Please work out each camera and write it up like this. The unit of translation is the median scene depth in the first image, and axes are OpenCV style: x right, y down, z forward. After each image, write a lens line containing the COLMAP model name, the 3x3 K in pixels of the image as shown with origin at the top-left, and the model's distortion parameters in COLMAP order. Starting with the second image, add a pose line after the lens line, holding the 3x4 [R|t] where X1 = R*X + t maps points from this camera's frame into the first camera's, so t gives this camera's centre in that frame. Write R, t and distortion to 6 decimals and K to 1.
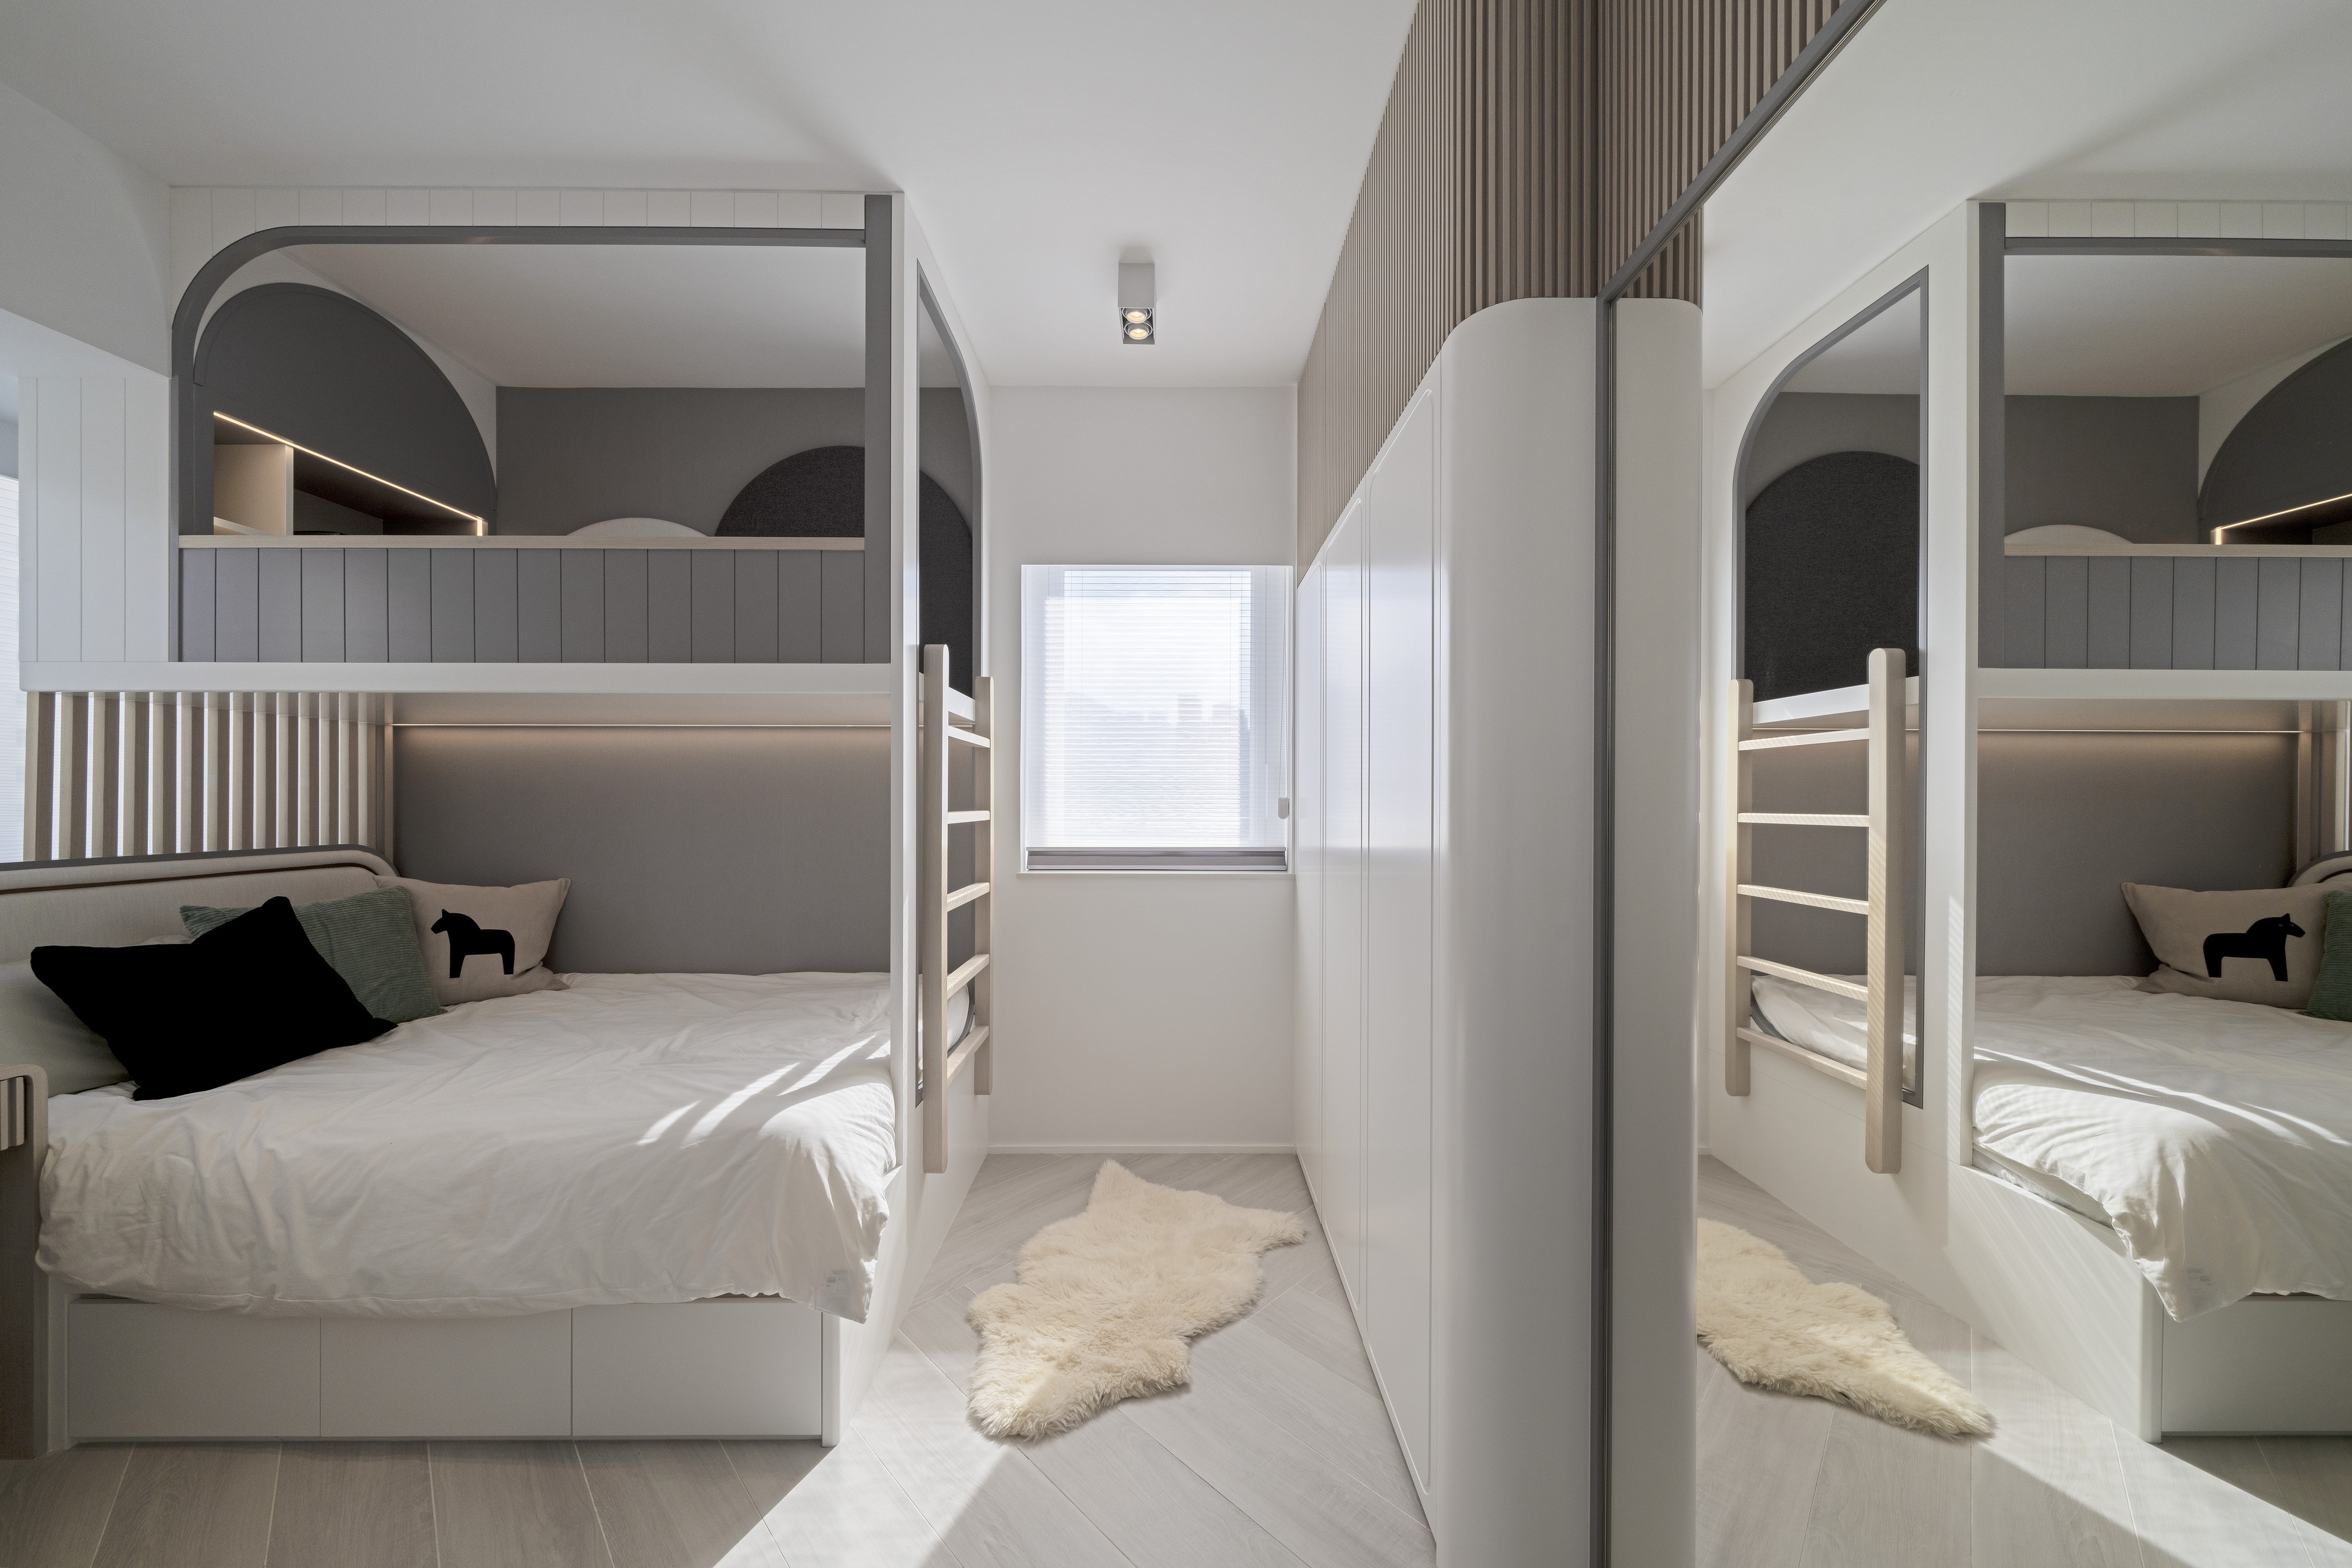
lens RADIAL K [[818.3, 0, 1177.5], [0, 818.3, 795.7], [0, 0, 1]] dist [-0.000197, -0.000181]
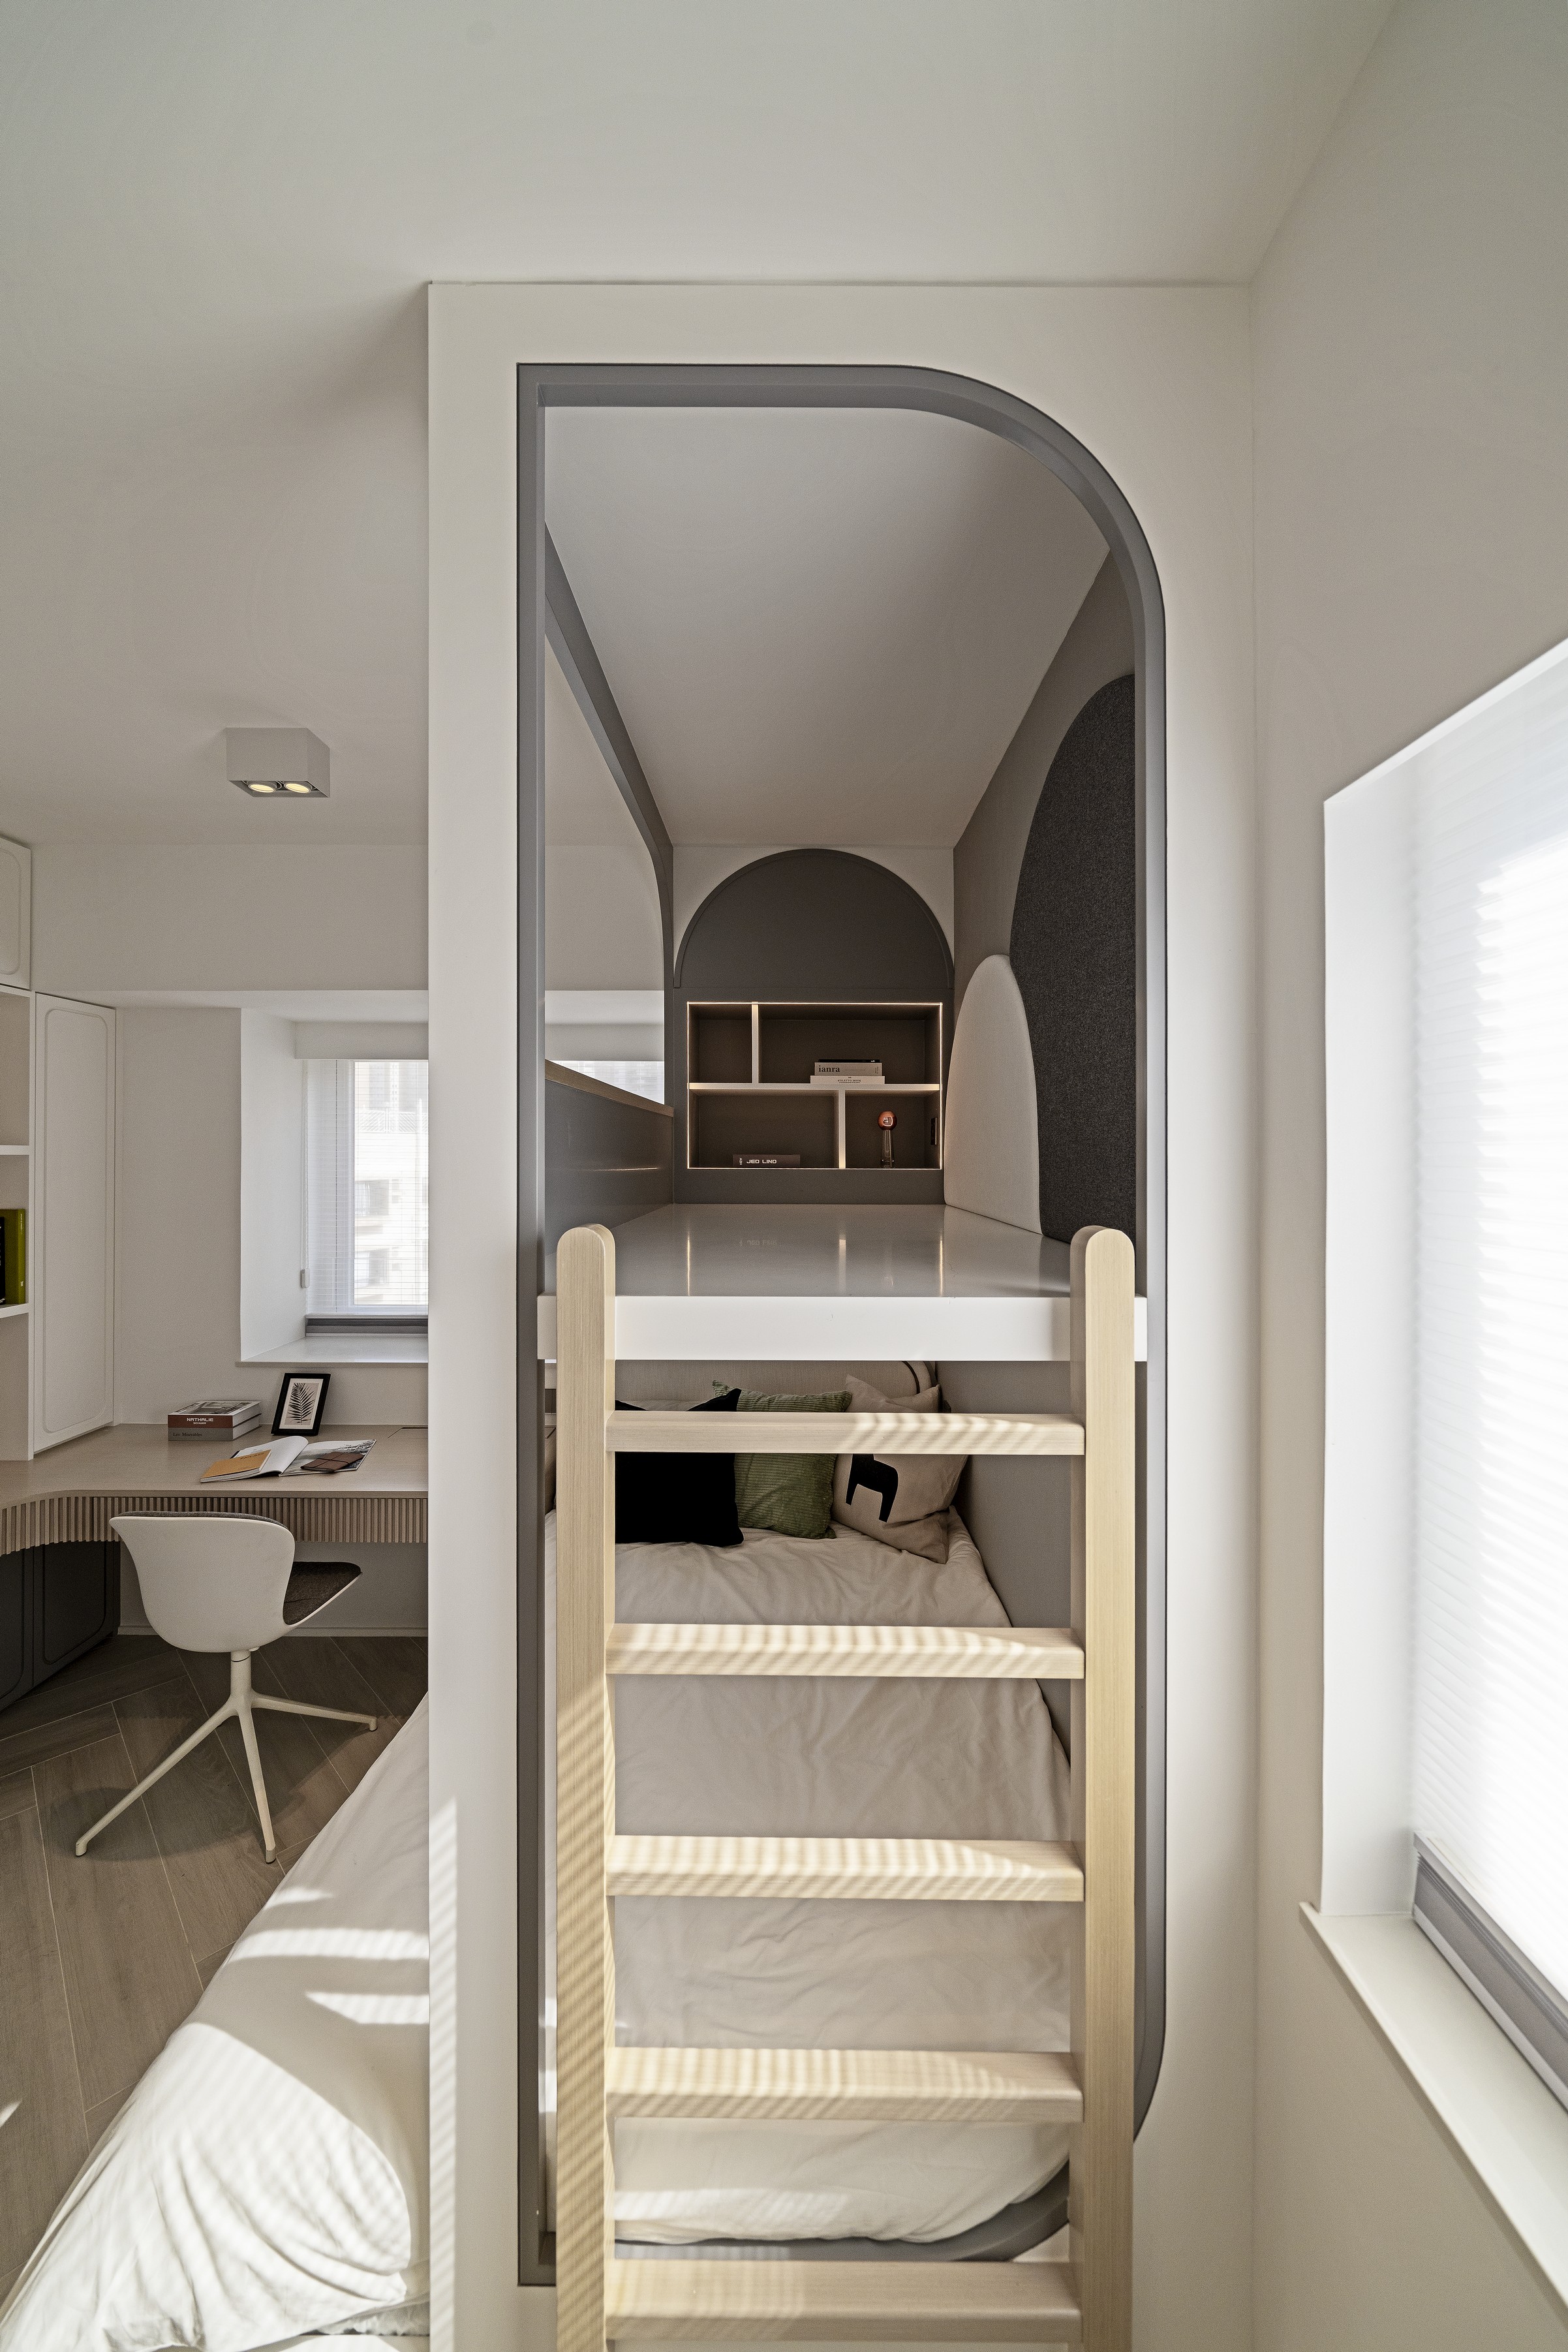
lens RADIAL K [[844.6, 0, 790.2], [0, 844.6, 1154.5], [0, 0, 1]] dist [-0.000692, -0.000115]
pose [[-0.008245, -0.001139, -0.999965, 0.120887], [-0.002088, 0.999997, -0.001121, -0.204049], [0.999964, 0.002079, -0.008247, 1.023963]]
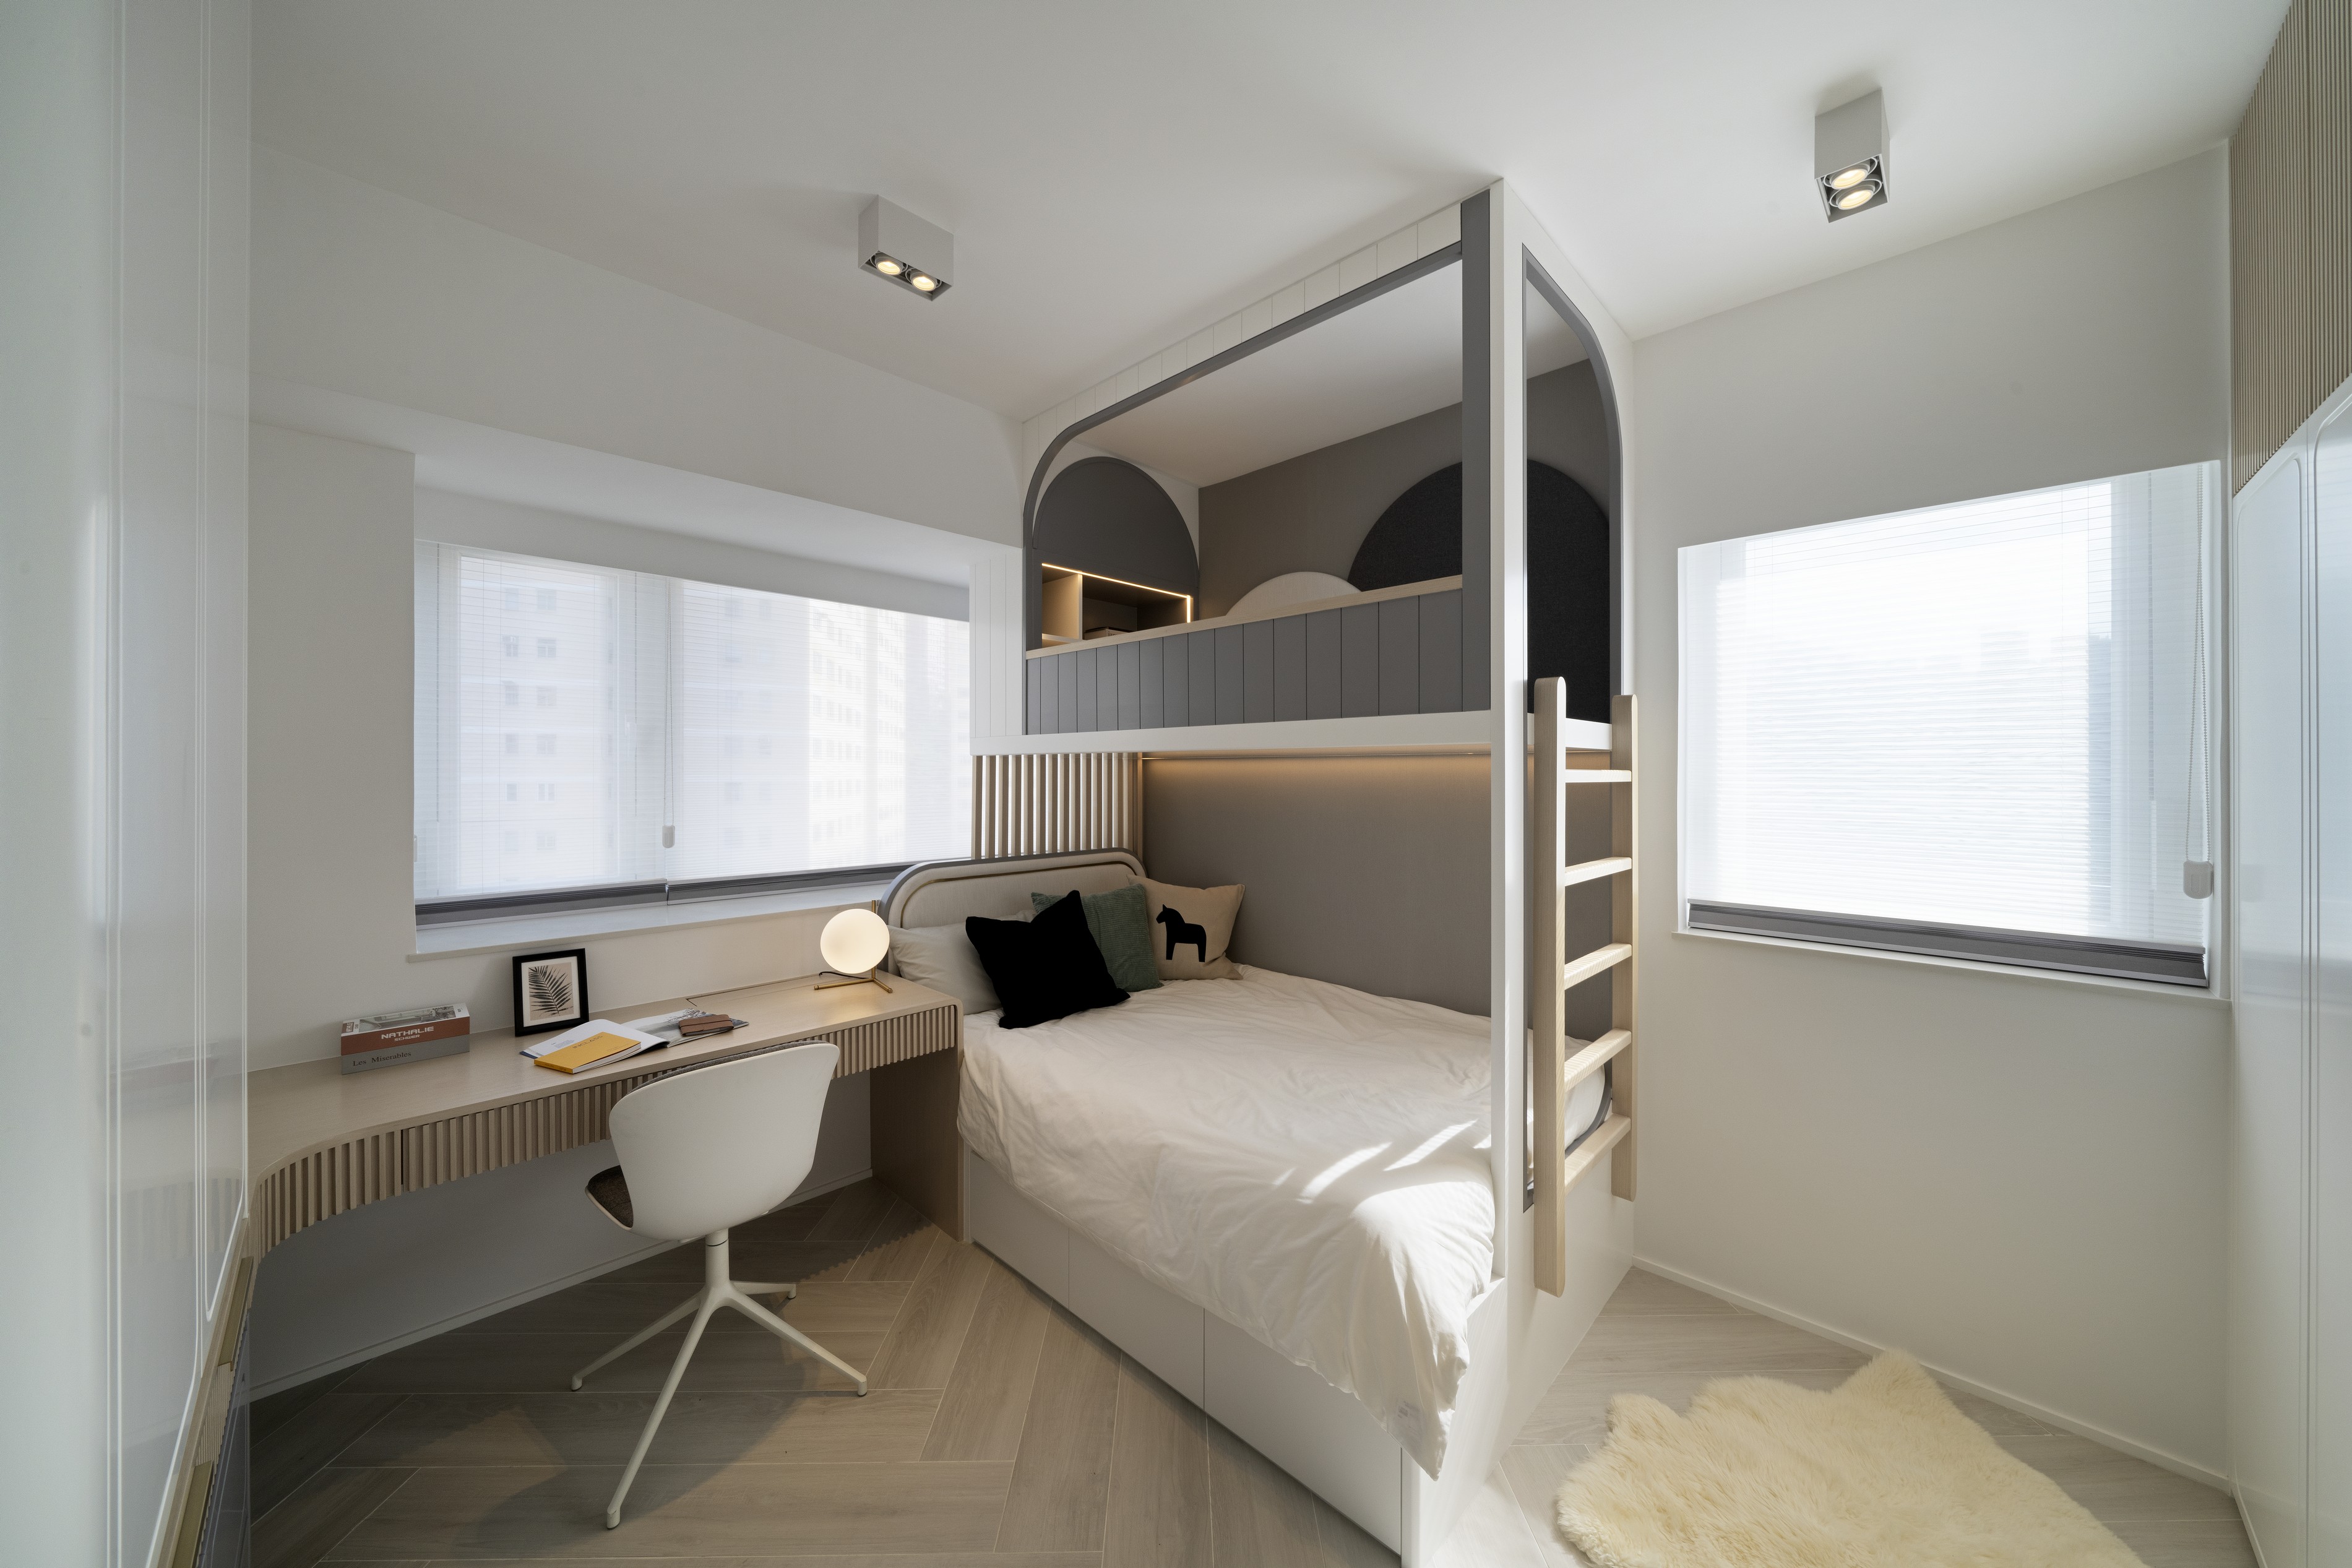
lens RADIAL K [[813.3, 0, 1168.1], [0, 813.3, 768.9], [0, 0, 1]] dist [-0.005017, -0.000238]
pose [[0.706659, -0.003827, -0.707544, 0.023280], [0.001249, 0.999991, -0.004161, -0.078566], [0.707553, 0.002057, 0.706657, 0.103063]]
